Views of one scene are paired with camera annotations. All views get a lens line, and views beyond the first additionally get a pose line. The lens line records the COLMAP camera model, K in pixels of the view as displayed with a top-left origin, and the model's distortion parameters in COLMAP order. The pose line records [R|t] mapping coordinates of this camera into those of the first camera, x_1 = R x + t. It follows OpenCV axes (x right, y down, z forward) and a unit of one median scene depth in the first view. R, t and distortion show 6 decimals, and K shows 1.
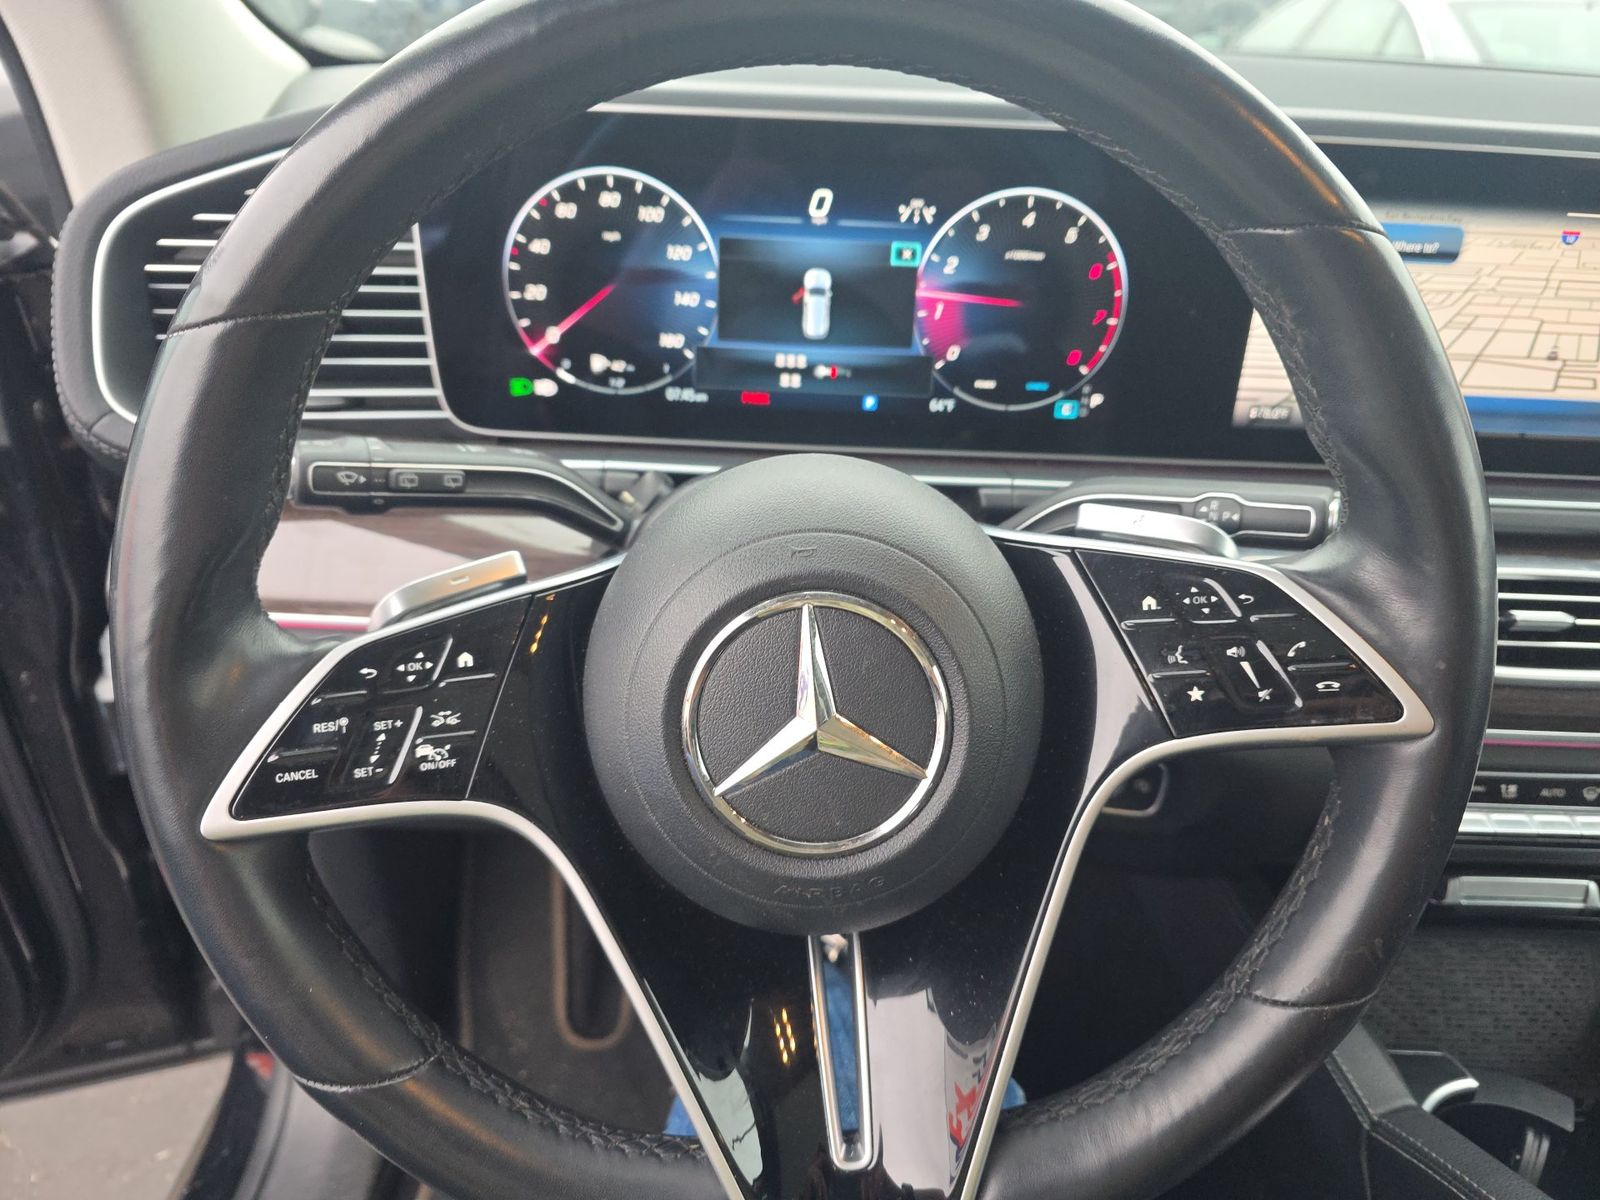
lens RADIAL K [[1121.4, 0, 834.9], [0, 1121.4, 606.9], [0, 0, 1]] dist [0.060391, -0.080676]
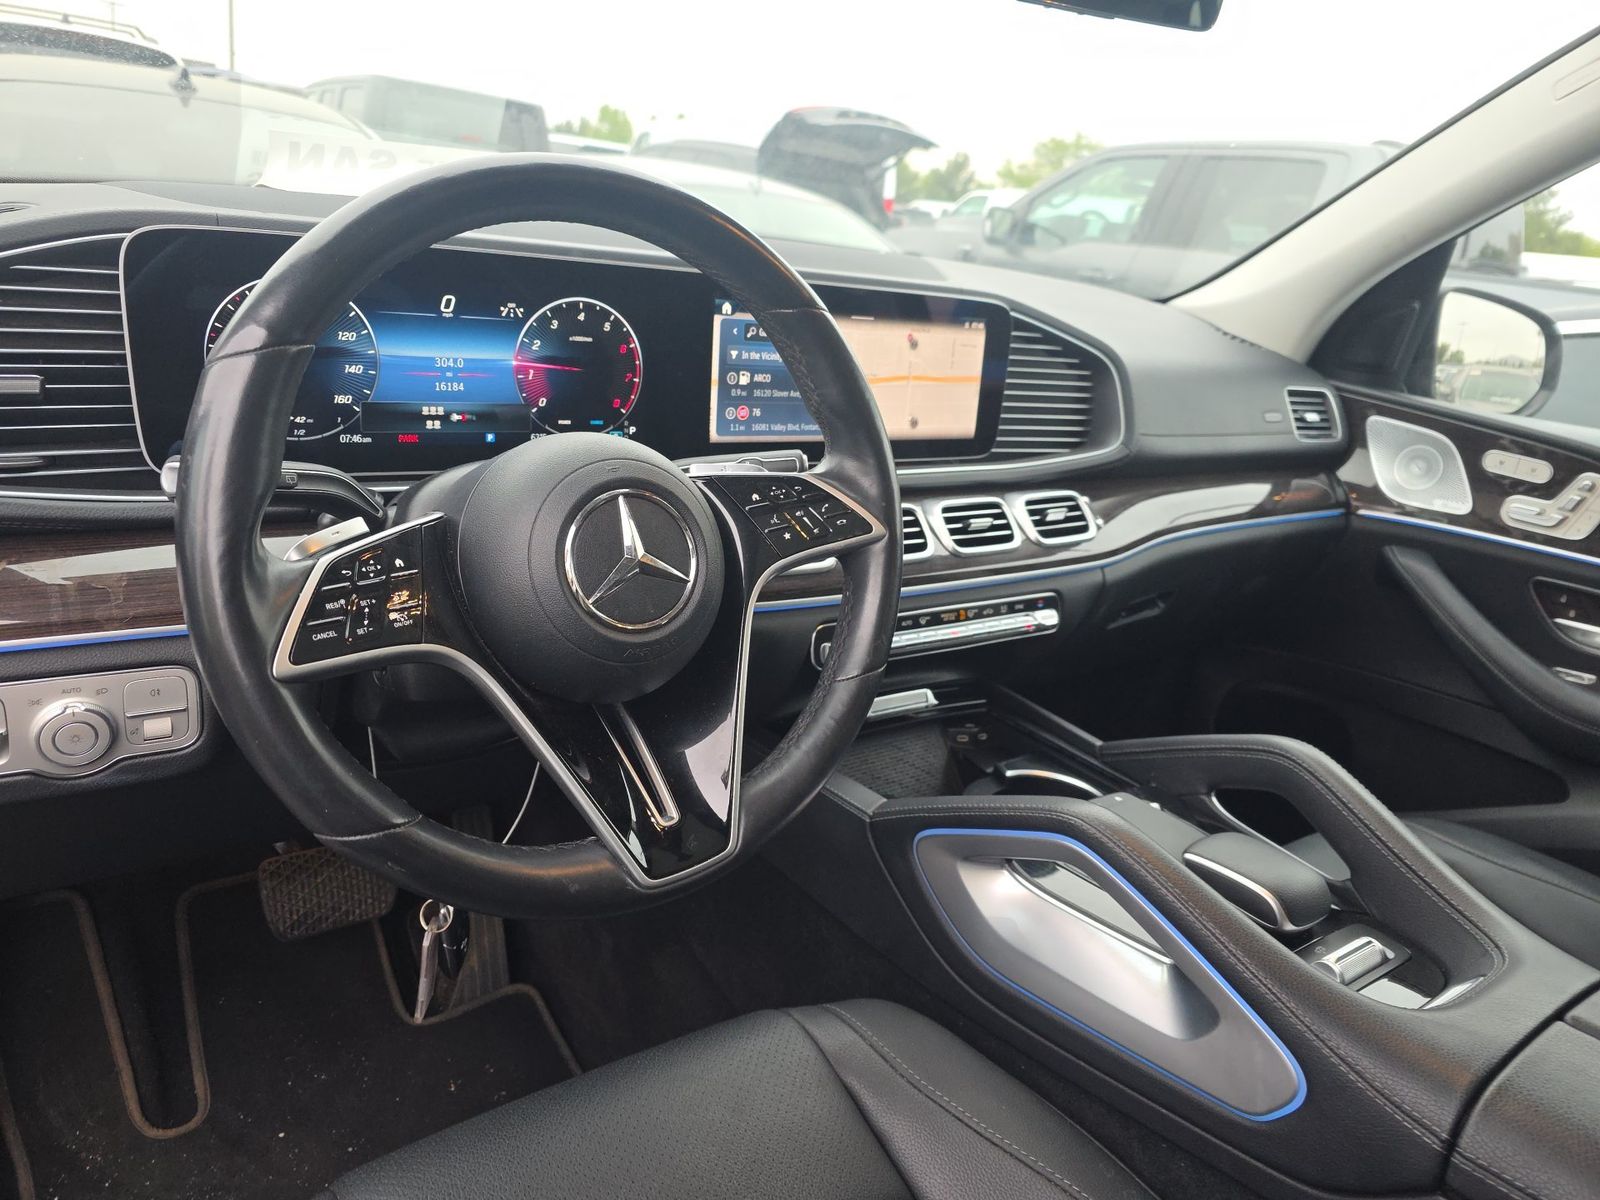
lens RADIAL K [[1046.2, 0, 800.0], [0, 1046.2, 600.0], [0, 0, 1]] dist [0.060837, -0.059744]
pose [[0.834148, -0.135761, 0.534571, -0.416150], [0.189675, 0.980726, -0.046903, 0.174762], [-0.517900, 0.140519, 0.843821, -0.349722]]
